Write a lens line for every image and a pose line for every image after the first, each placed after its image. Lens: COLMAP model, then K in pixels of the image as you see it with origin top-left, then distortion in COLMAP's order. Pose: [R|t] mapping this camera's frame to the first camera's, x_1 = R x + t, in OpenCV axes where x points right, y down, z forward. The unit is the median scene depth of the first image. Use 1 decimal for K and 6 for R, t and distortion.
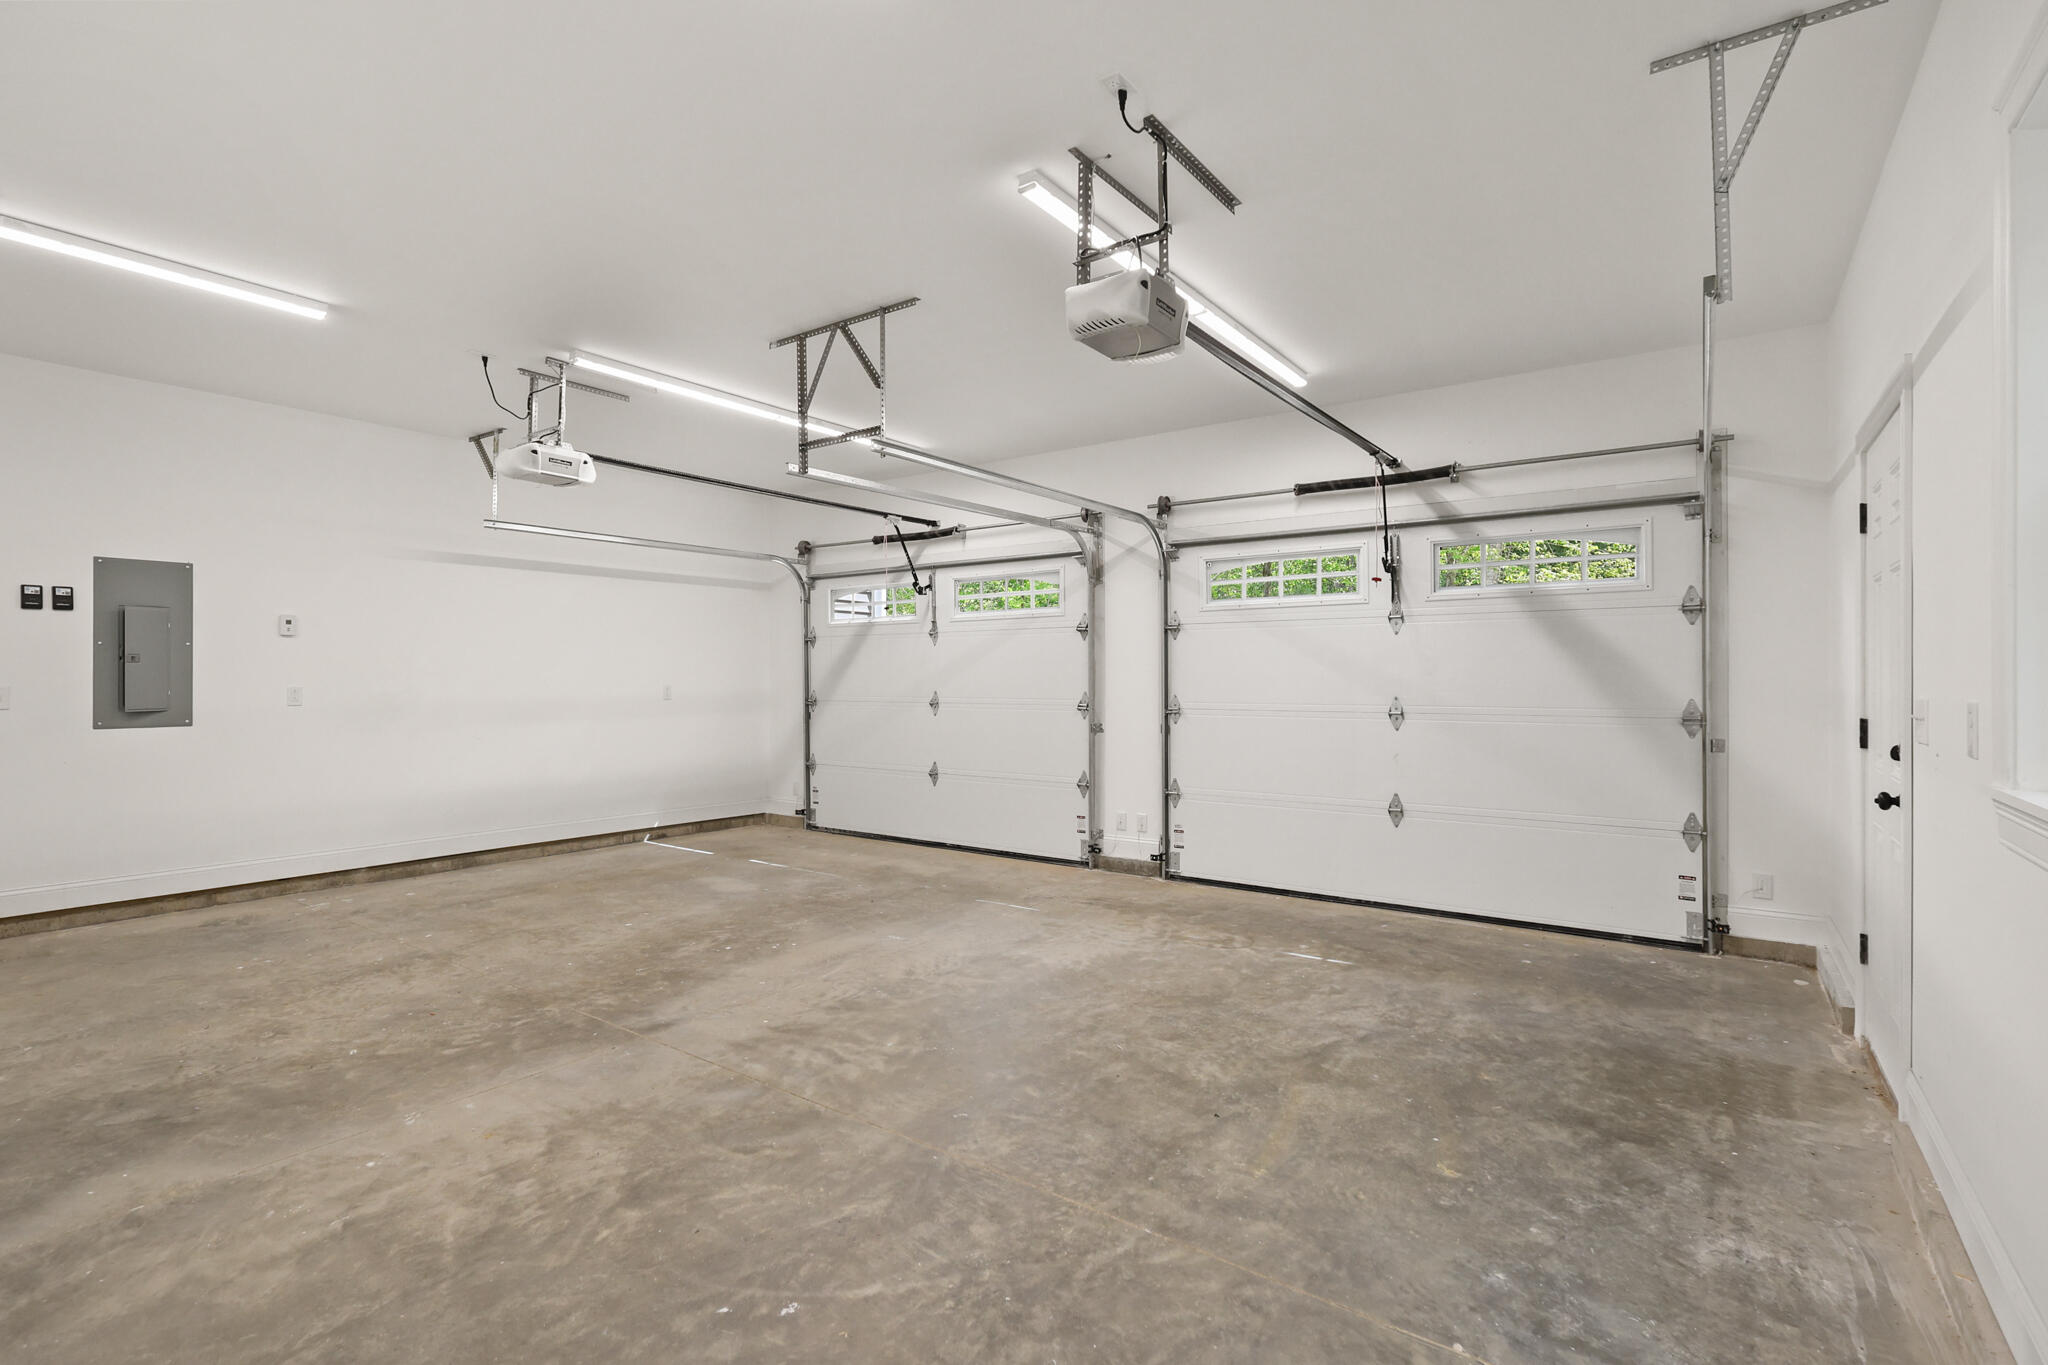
lens RADIAL K [[941.5, 0, 1021.3], [0, 941.5, 680.4], [0, 0, 1]] dist [-0.003155, 0.002207]
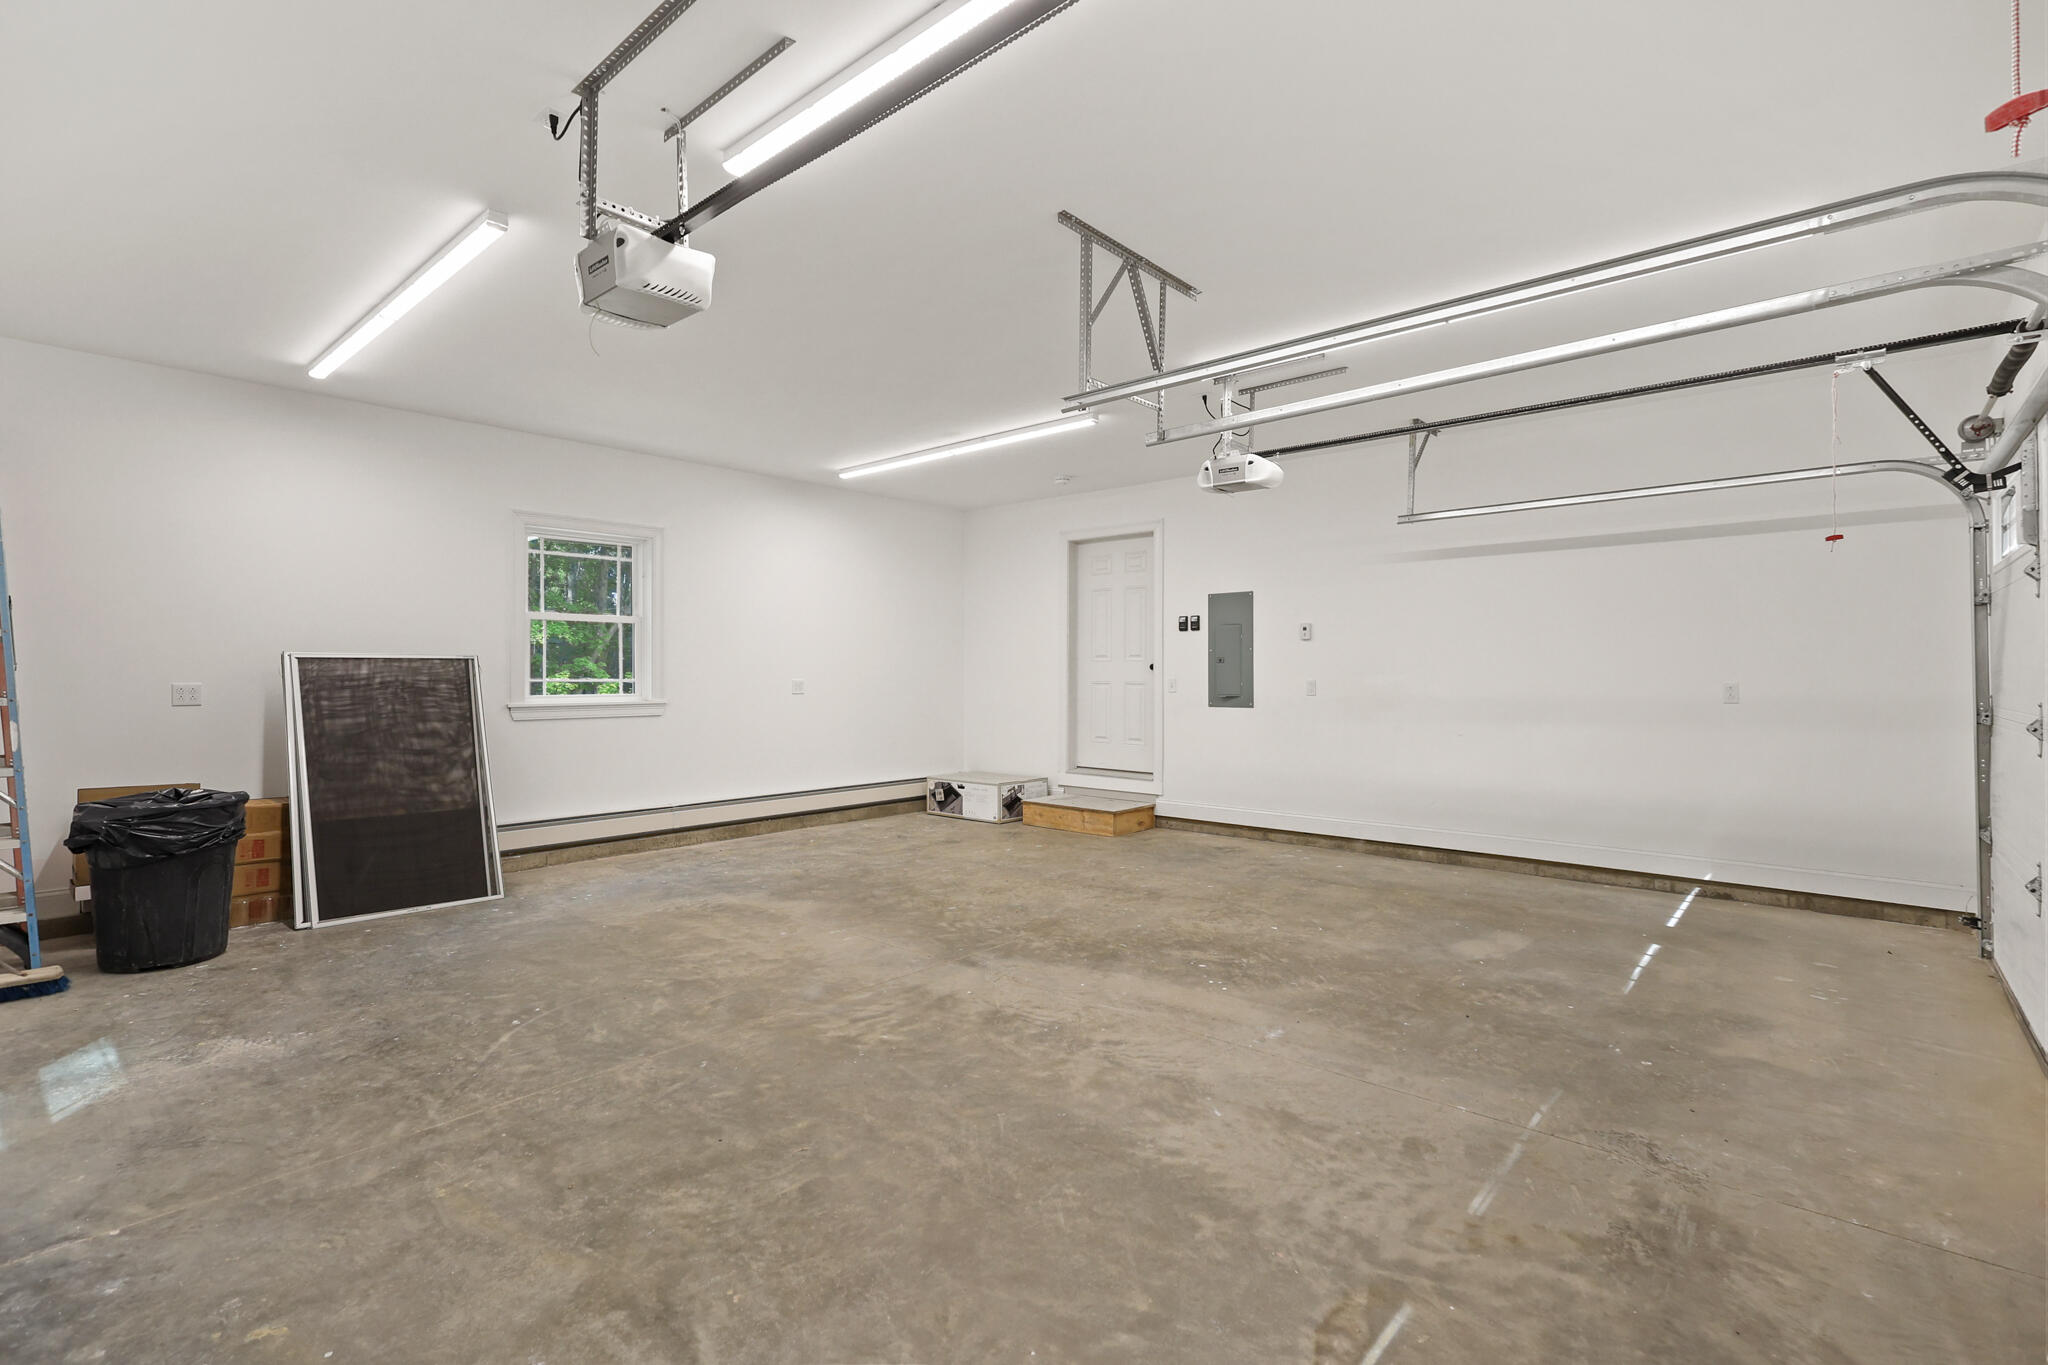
lens RADIAL K [[941.5, 0, 1021.5], [0, 941.5, 677.0], [0, 0, 1]] dist [-0.003155, 0.002207]
pose [[-0.095421, 0.002739, -0.995433, 0.903057], [-0.001052, 0.999995, 0.002852, -0.001599], [0.995436, 0.001319, -0.095418, 1.322652]]
